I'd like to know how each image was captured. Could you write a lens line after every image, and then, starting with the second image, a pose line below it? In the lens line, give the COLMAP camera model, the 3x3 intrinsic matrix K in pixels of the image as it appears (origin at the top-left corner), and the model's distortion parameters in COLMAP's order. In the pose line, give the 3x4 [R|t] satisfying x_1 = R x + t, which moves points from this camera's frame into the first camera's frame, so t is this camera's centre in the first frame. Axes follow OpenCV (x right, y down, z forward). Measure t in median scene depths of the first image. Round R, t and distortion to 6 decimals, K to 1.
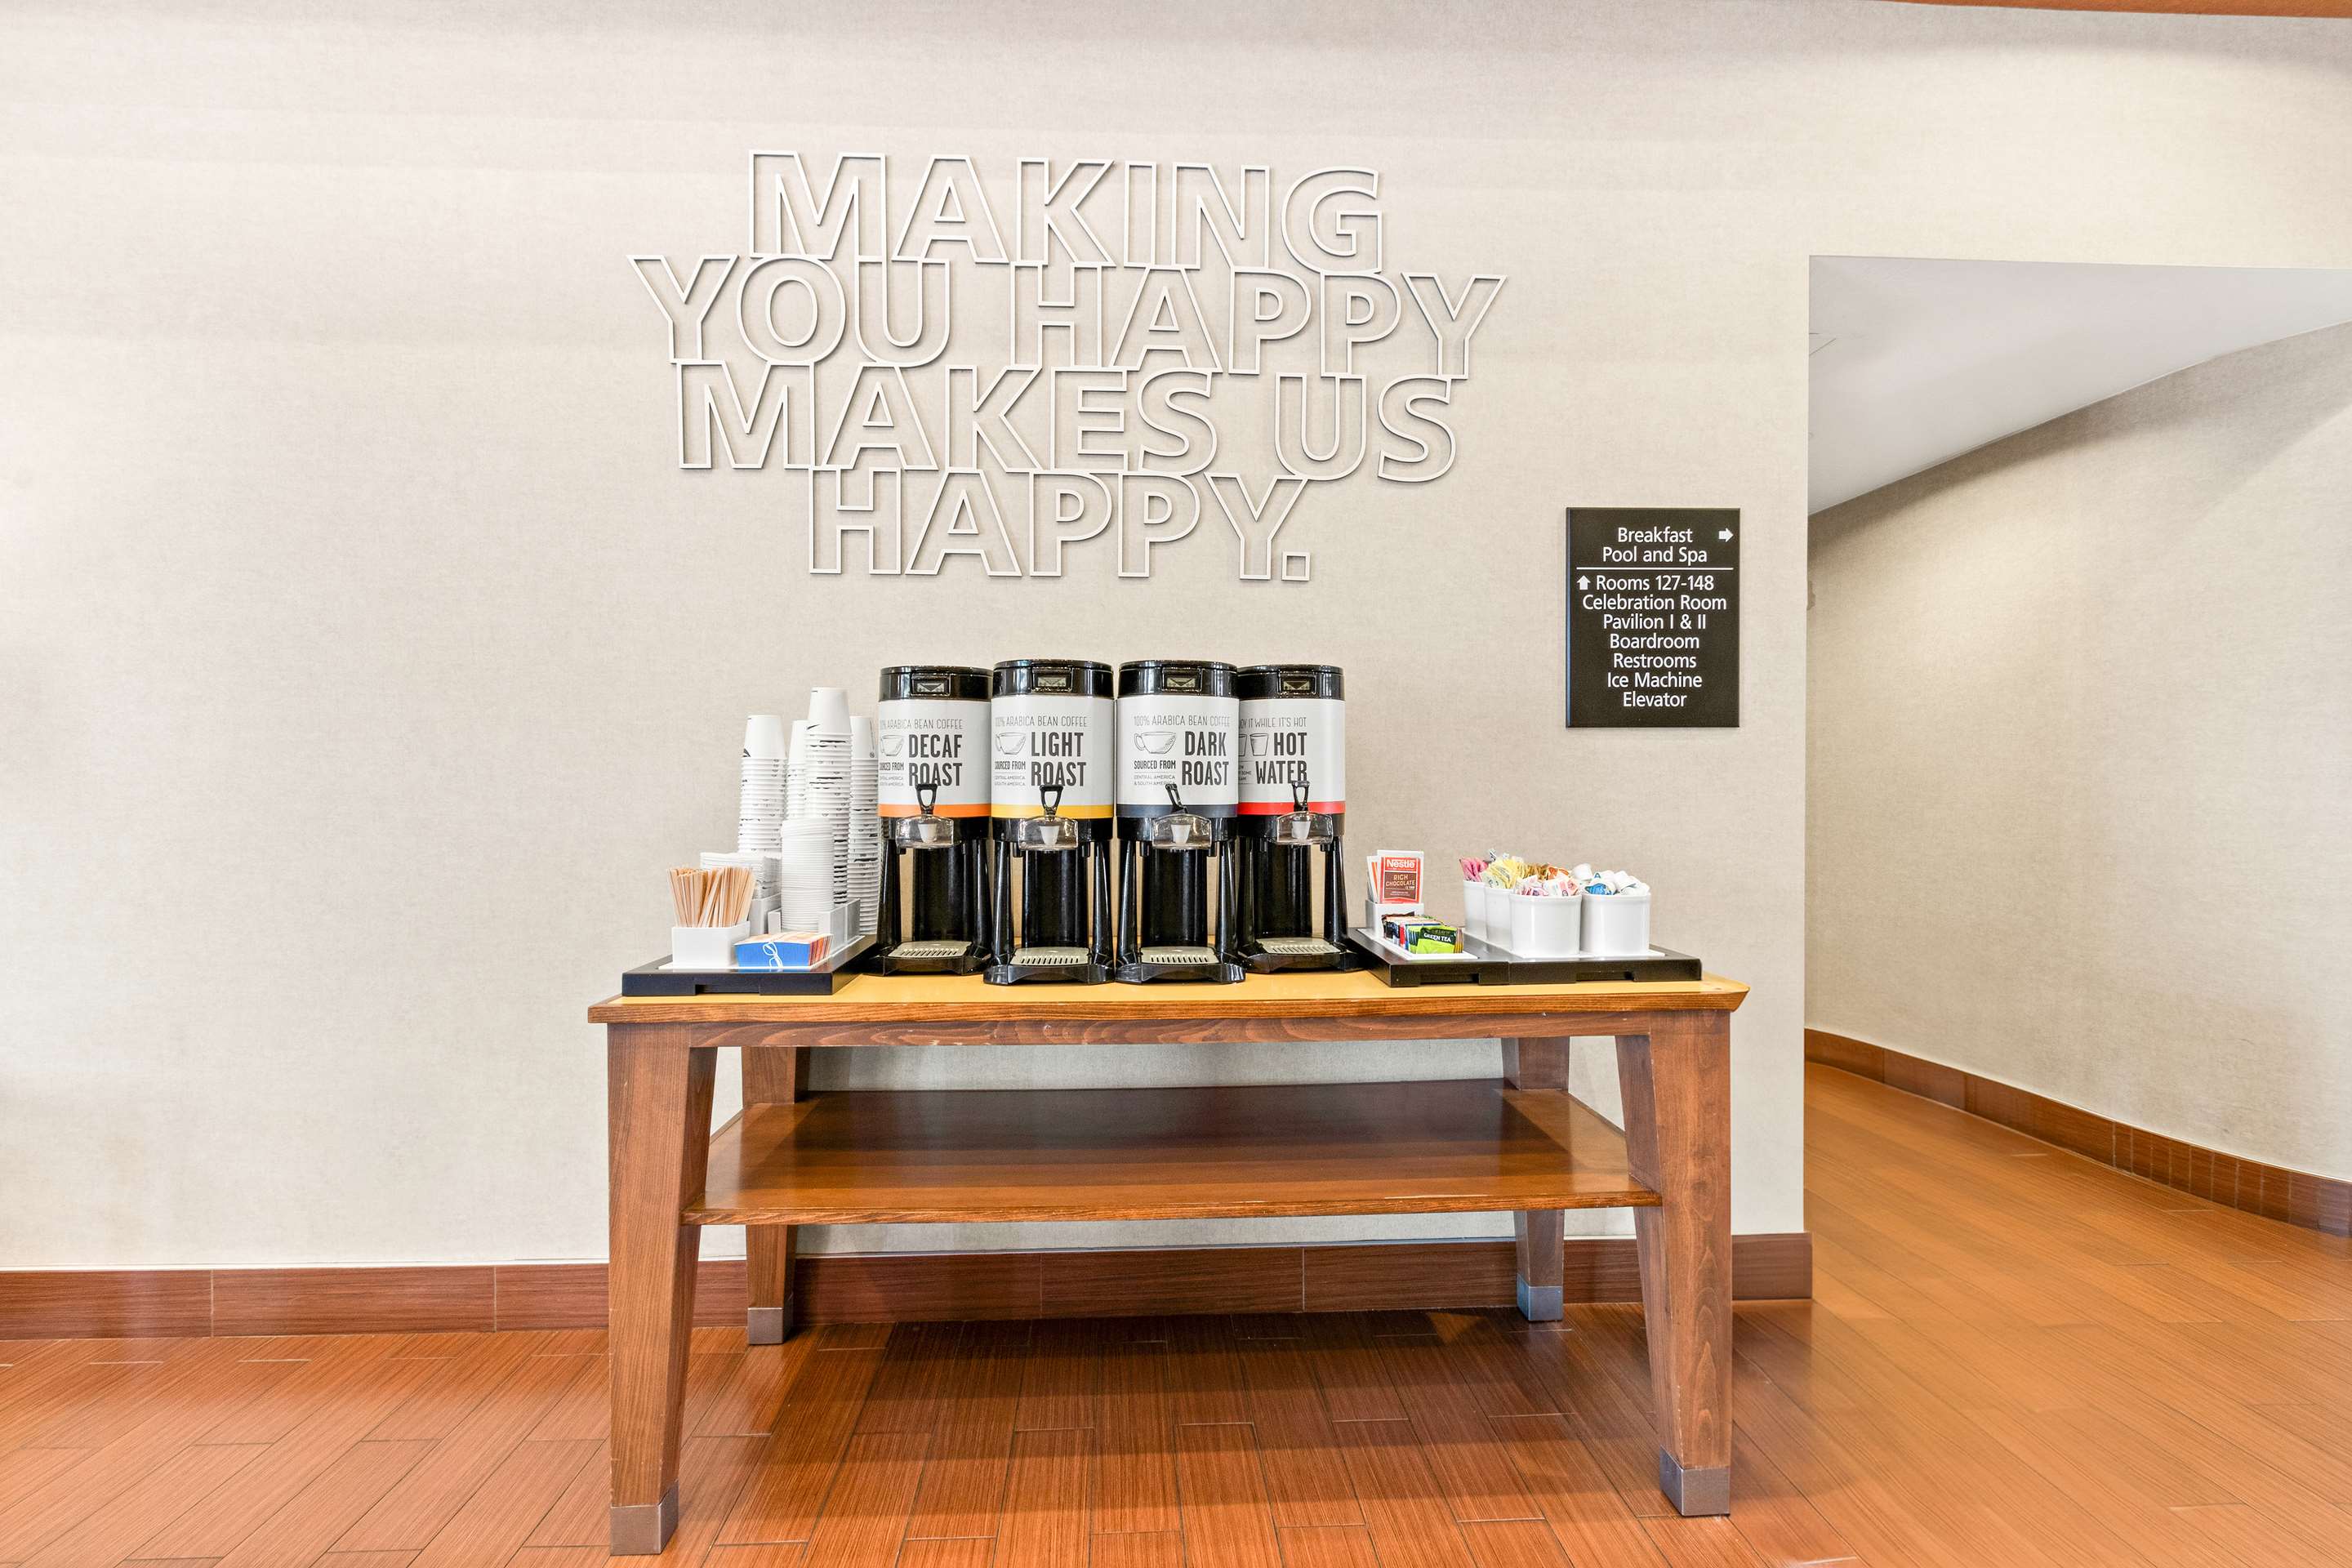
lens RADIAL K [[1095.9, 0, 1172.8], [0, 1095.9, 790.6], [0, 0, 1]] dist [0.005916, 0.000394]
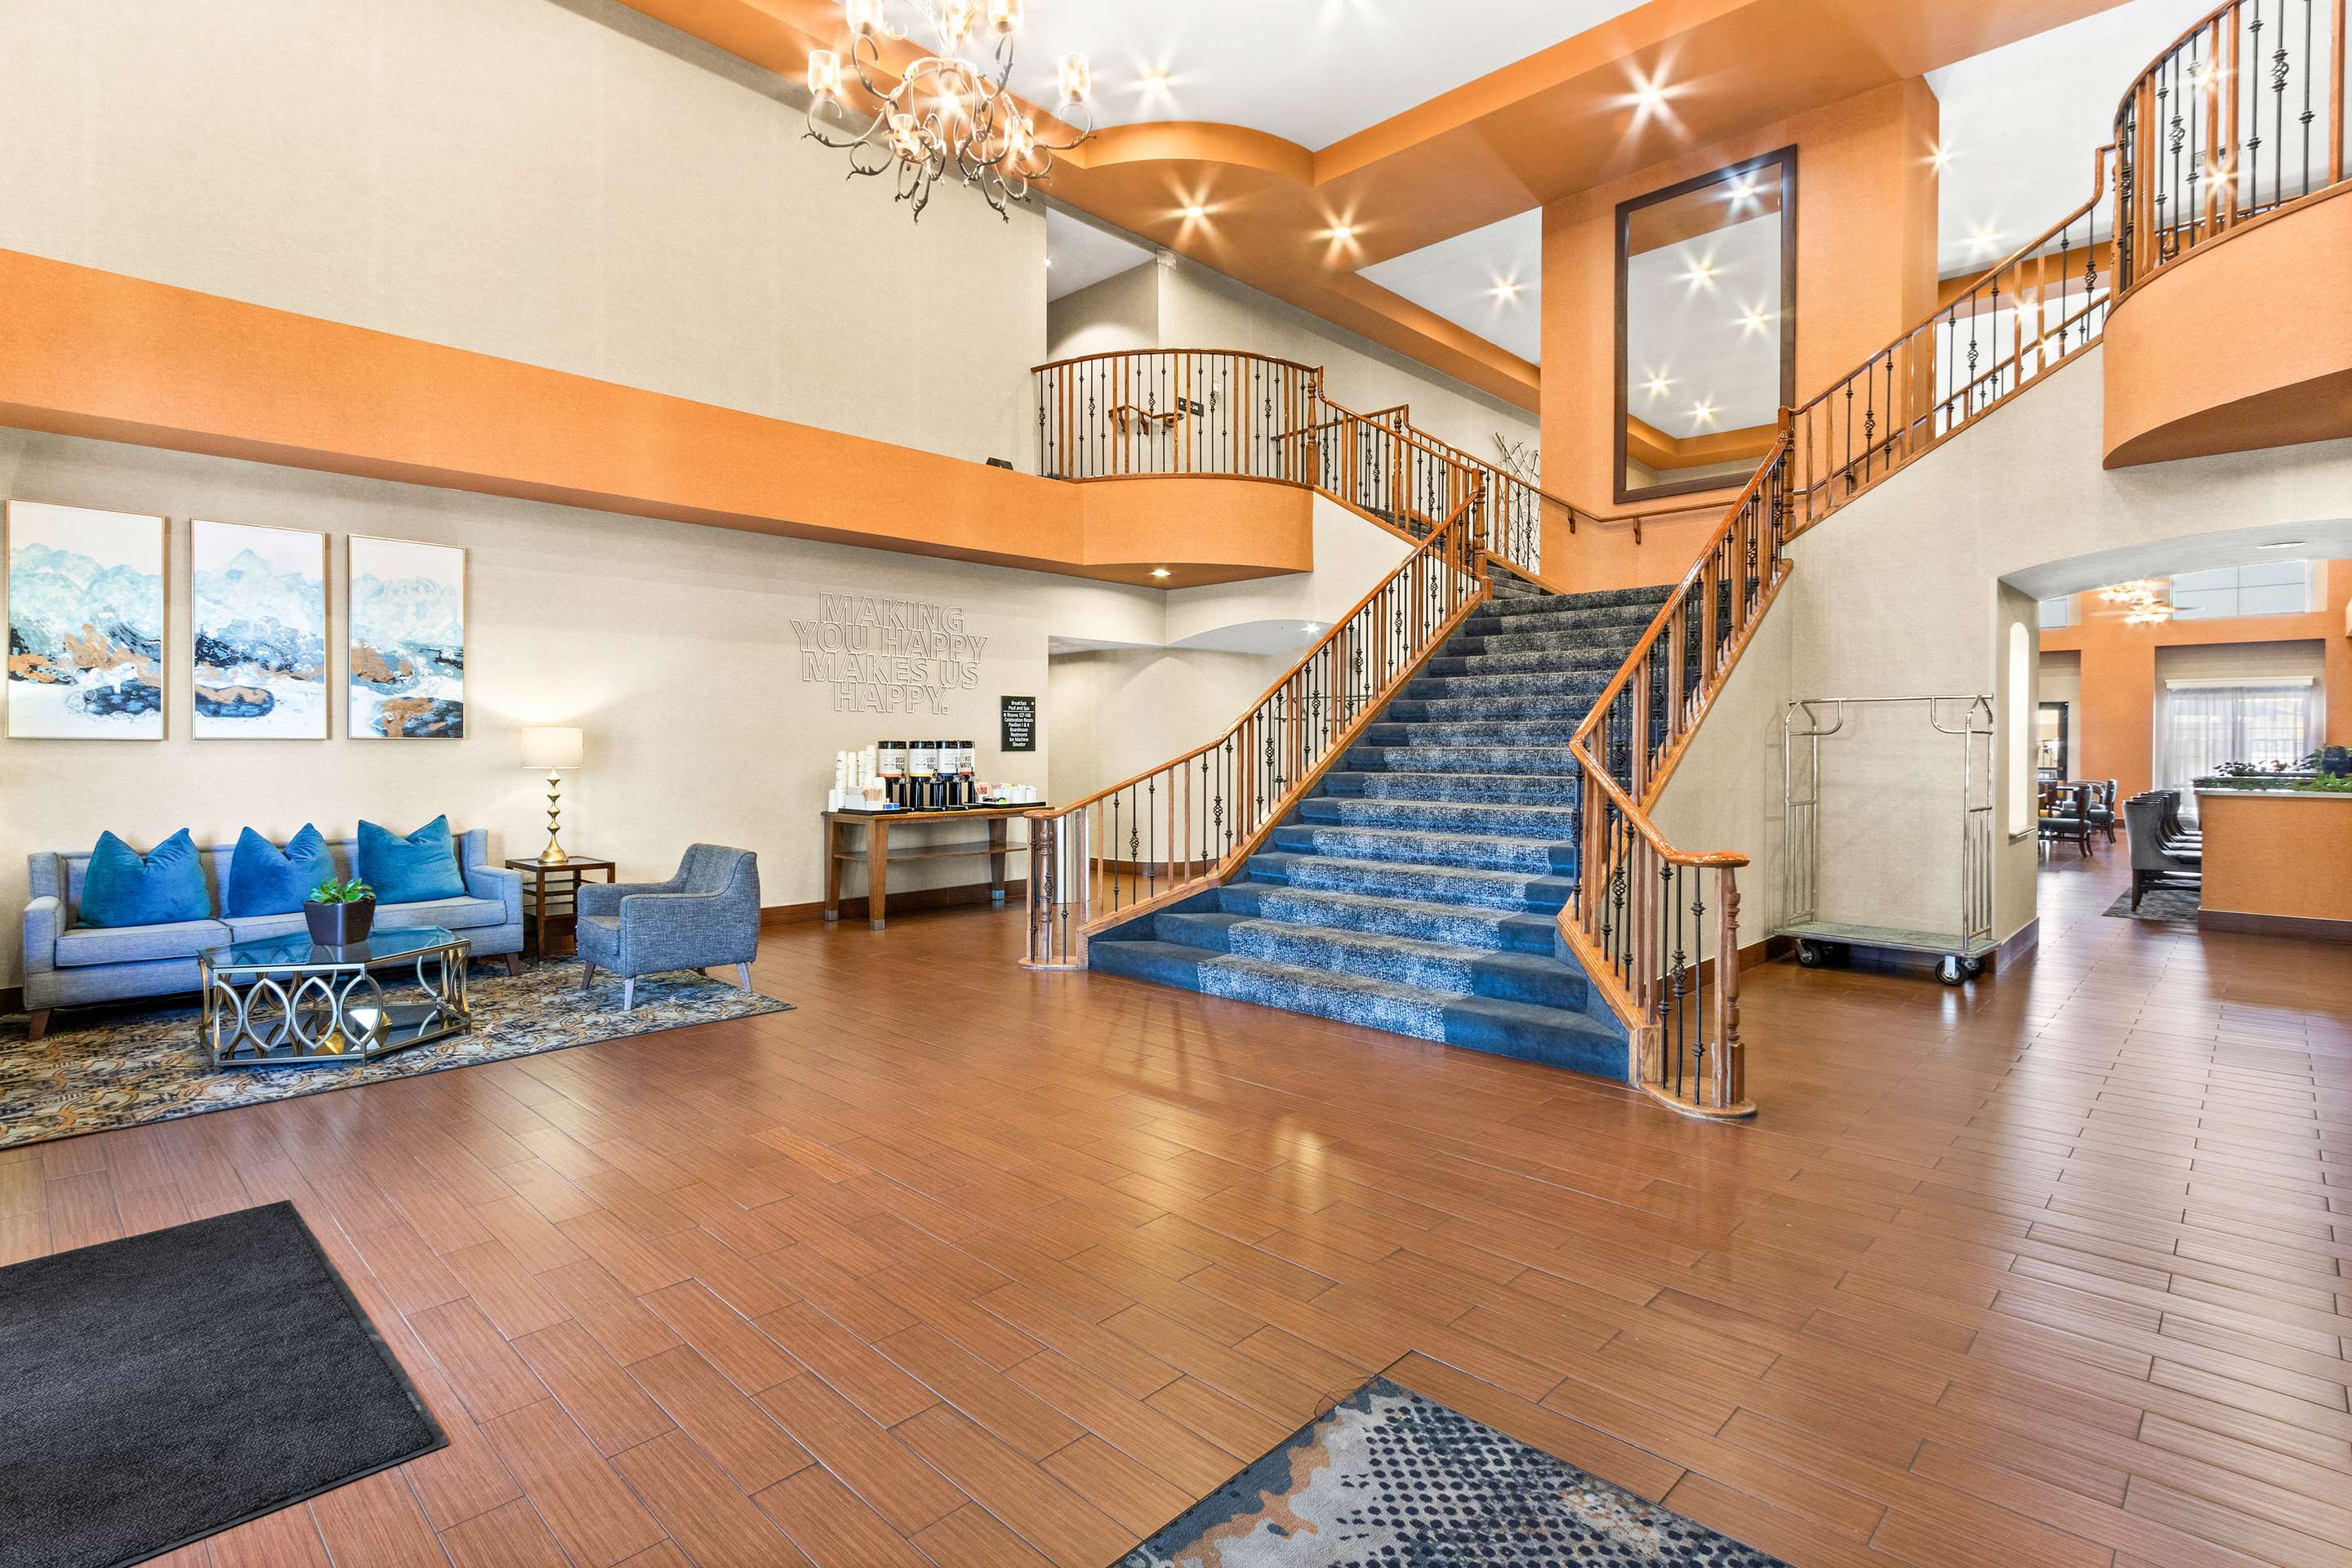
lens RADIAL K [[1095.9, 0, 1176.9], [0, 1095.9, 763.4], [0, 0, 1]] dist [0.005916, 0.000394]
pose [[0.717901, -0.006423, 0.696116, -1.968762], [-0.002777, 0.999923, 0.012089, -0.066618], [-0.696140, -0.010612, 0.717828, -2.310819]]
